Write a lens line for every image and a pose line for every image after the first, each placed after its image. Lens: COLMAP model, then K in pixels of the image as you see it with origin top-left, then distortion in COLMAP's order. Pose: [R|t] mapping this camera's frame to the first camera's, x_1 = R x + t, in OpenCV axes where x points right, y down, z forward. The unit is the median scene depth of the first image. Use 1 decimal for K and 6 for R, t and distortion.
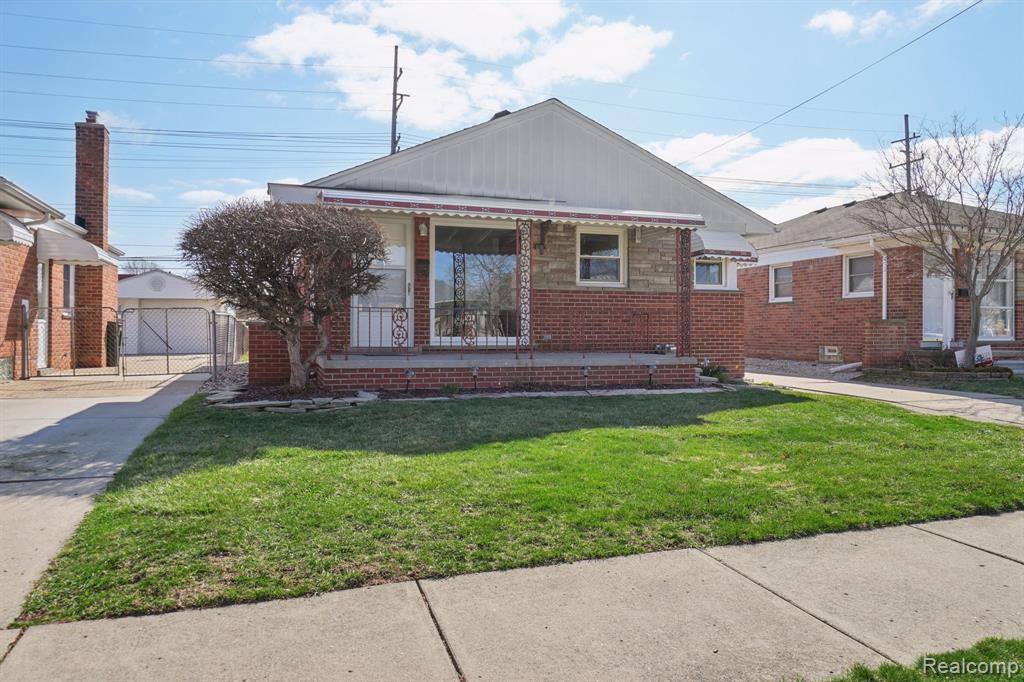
lens RADIAL K [[719.8, 0, 511.7], [0, 719.8, 336.8], [0, 0, 1]] dist [0.016186, 0.002306]
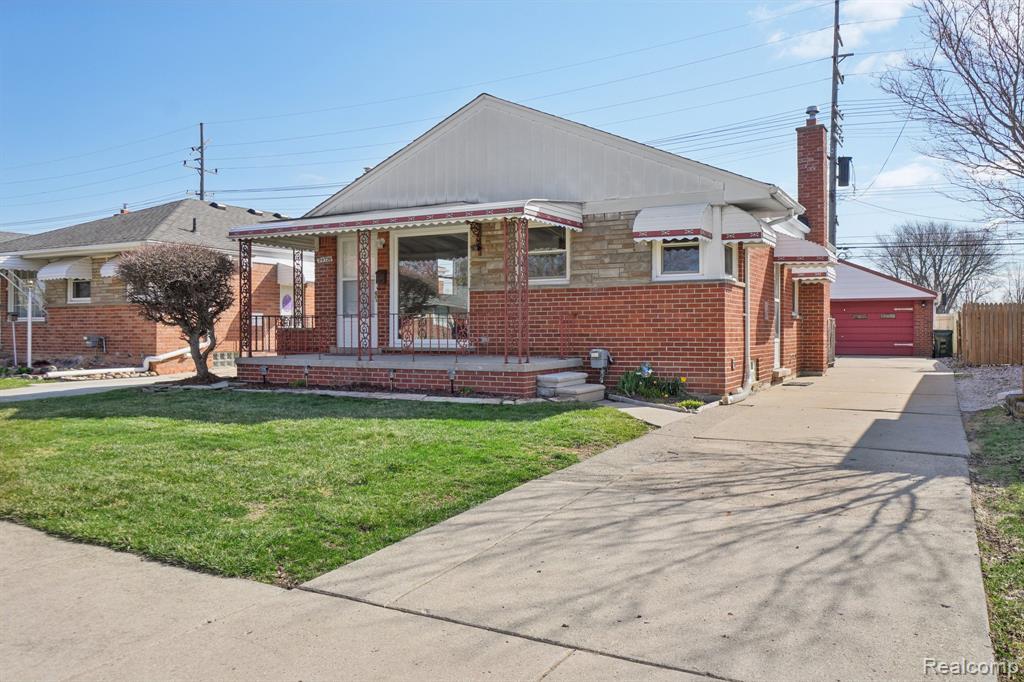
lens RADIAL K [[776.0, 0, 512.0], [0, 776.0, 341.0], [0, 0, 1]] dist [-0.001746, -0.000902]
pose [[0.671199, 0.005248, -0.741258, 0.842382], [-0.001793, 0.999984, 0.005456, -0.004035], [0.741275, -0.002333, 0.671198, 0.321935]]
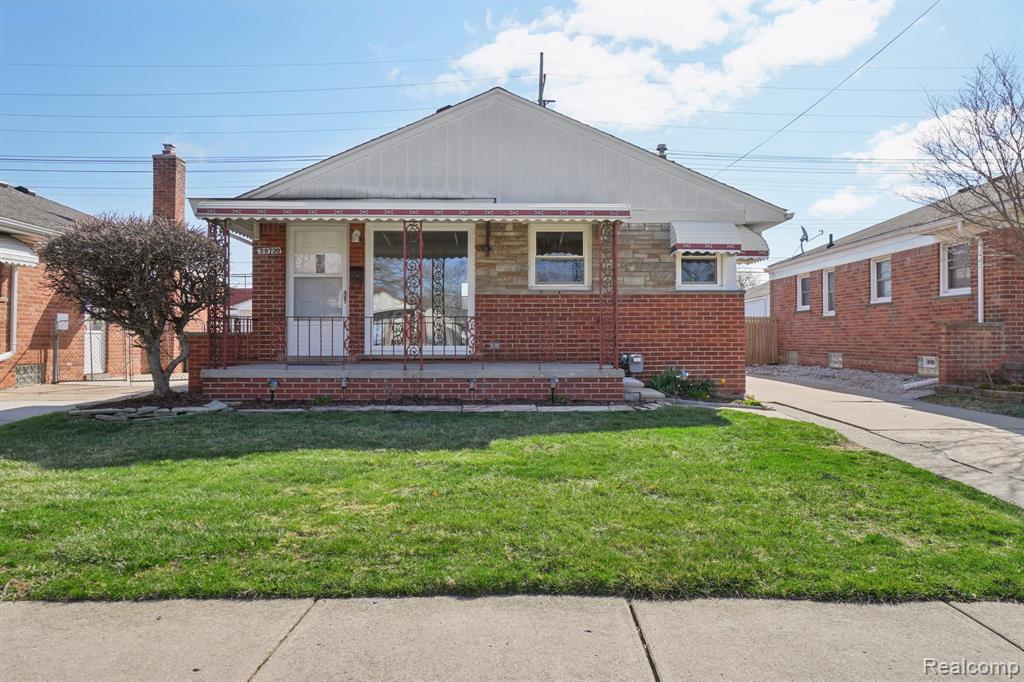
lens RADIAL K [[735.1, 0, 512.0], [0, 735.1, 341.0], [0, 0, 1]] dist [0.001920, 0.000643]
pose [[0.951935, -0.002662, -0.306288, 0.356468], [0.001235, 0.999987, -0.004851, -0.001450], [0.306297, 0.004239, 0.951926, 0.109907]]
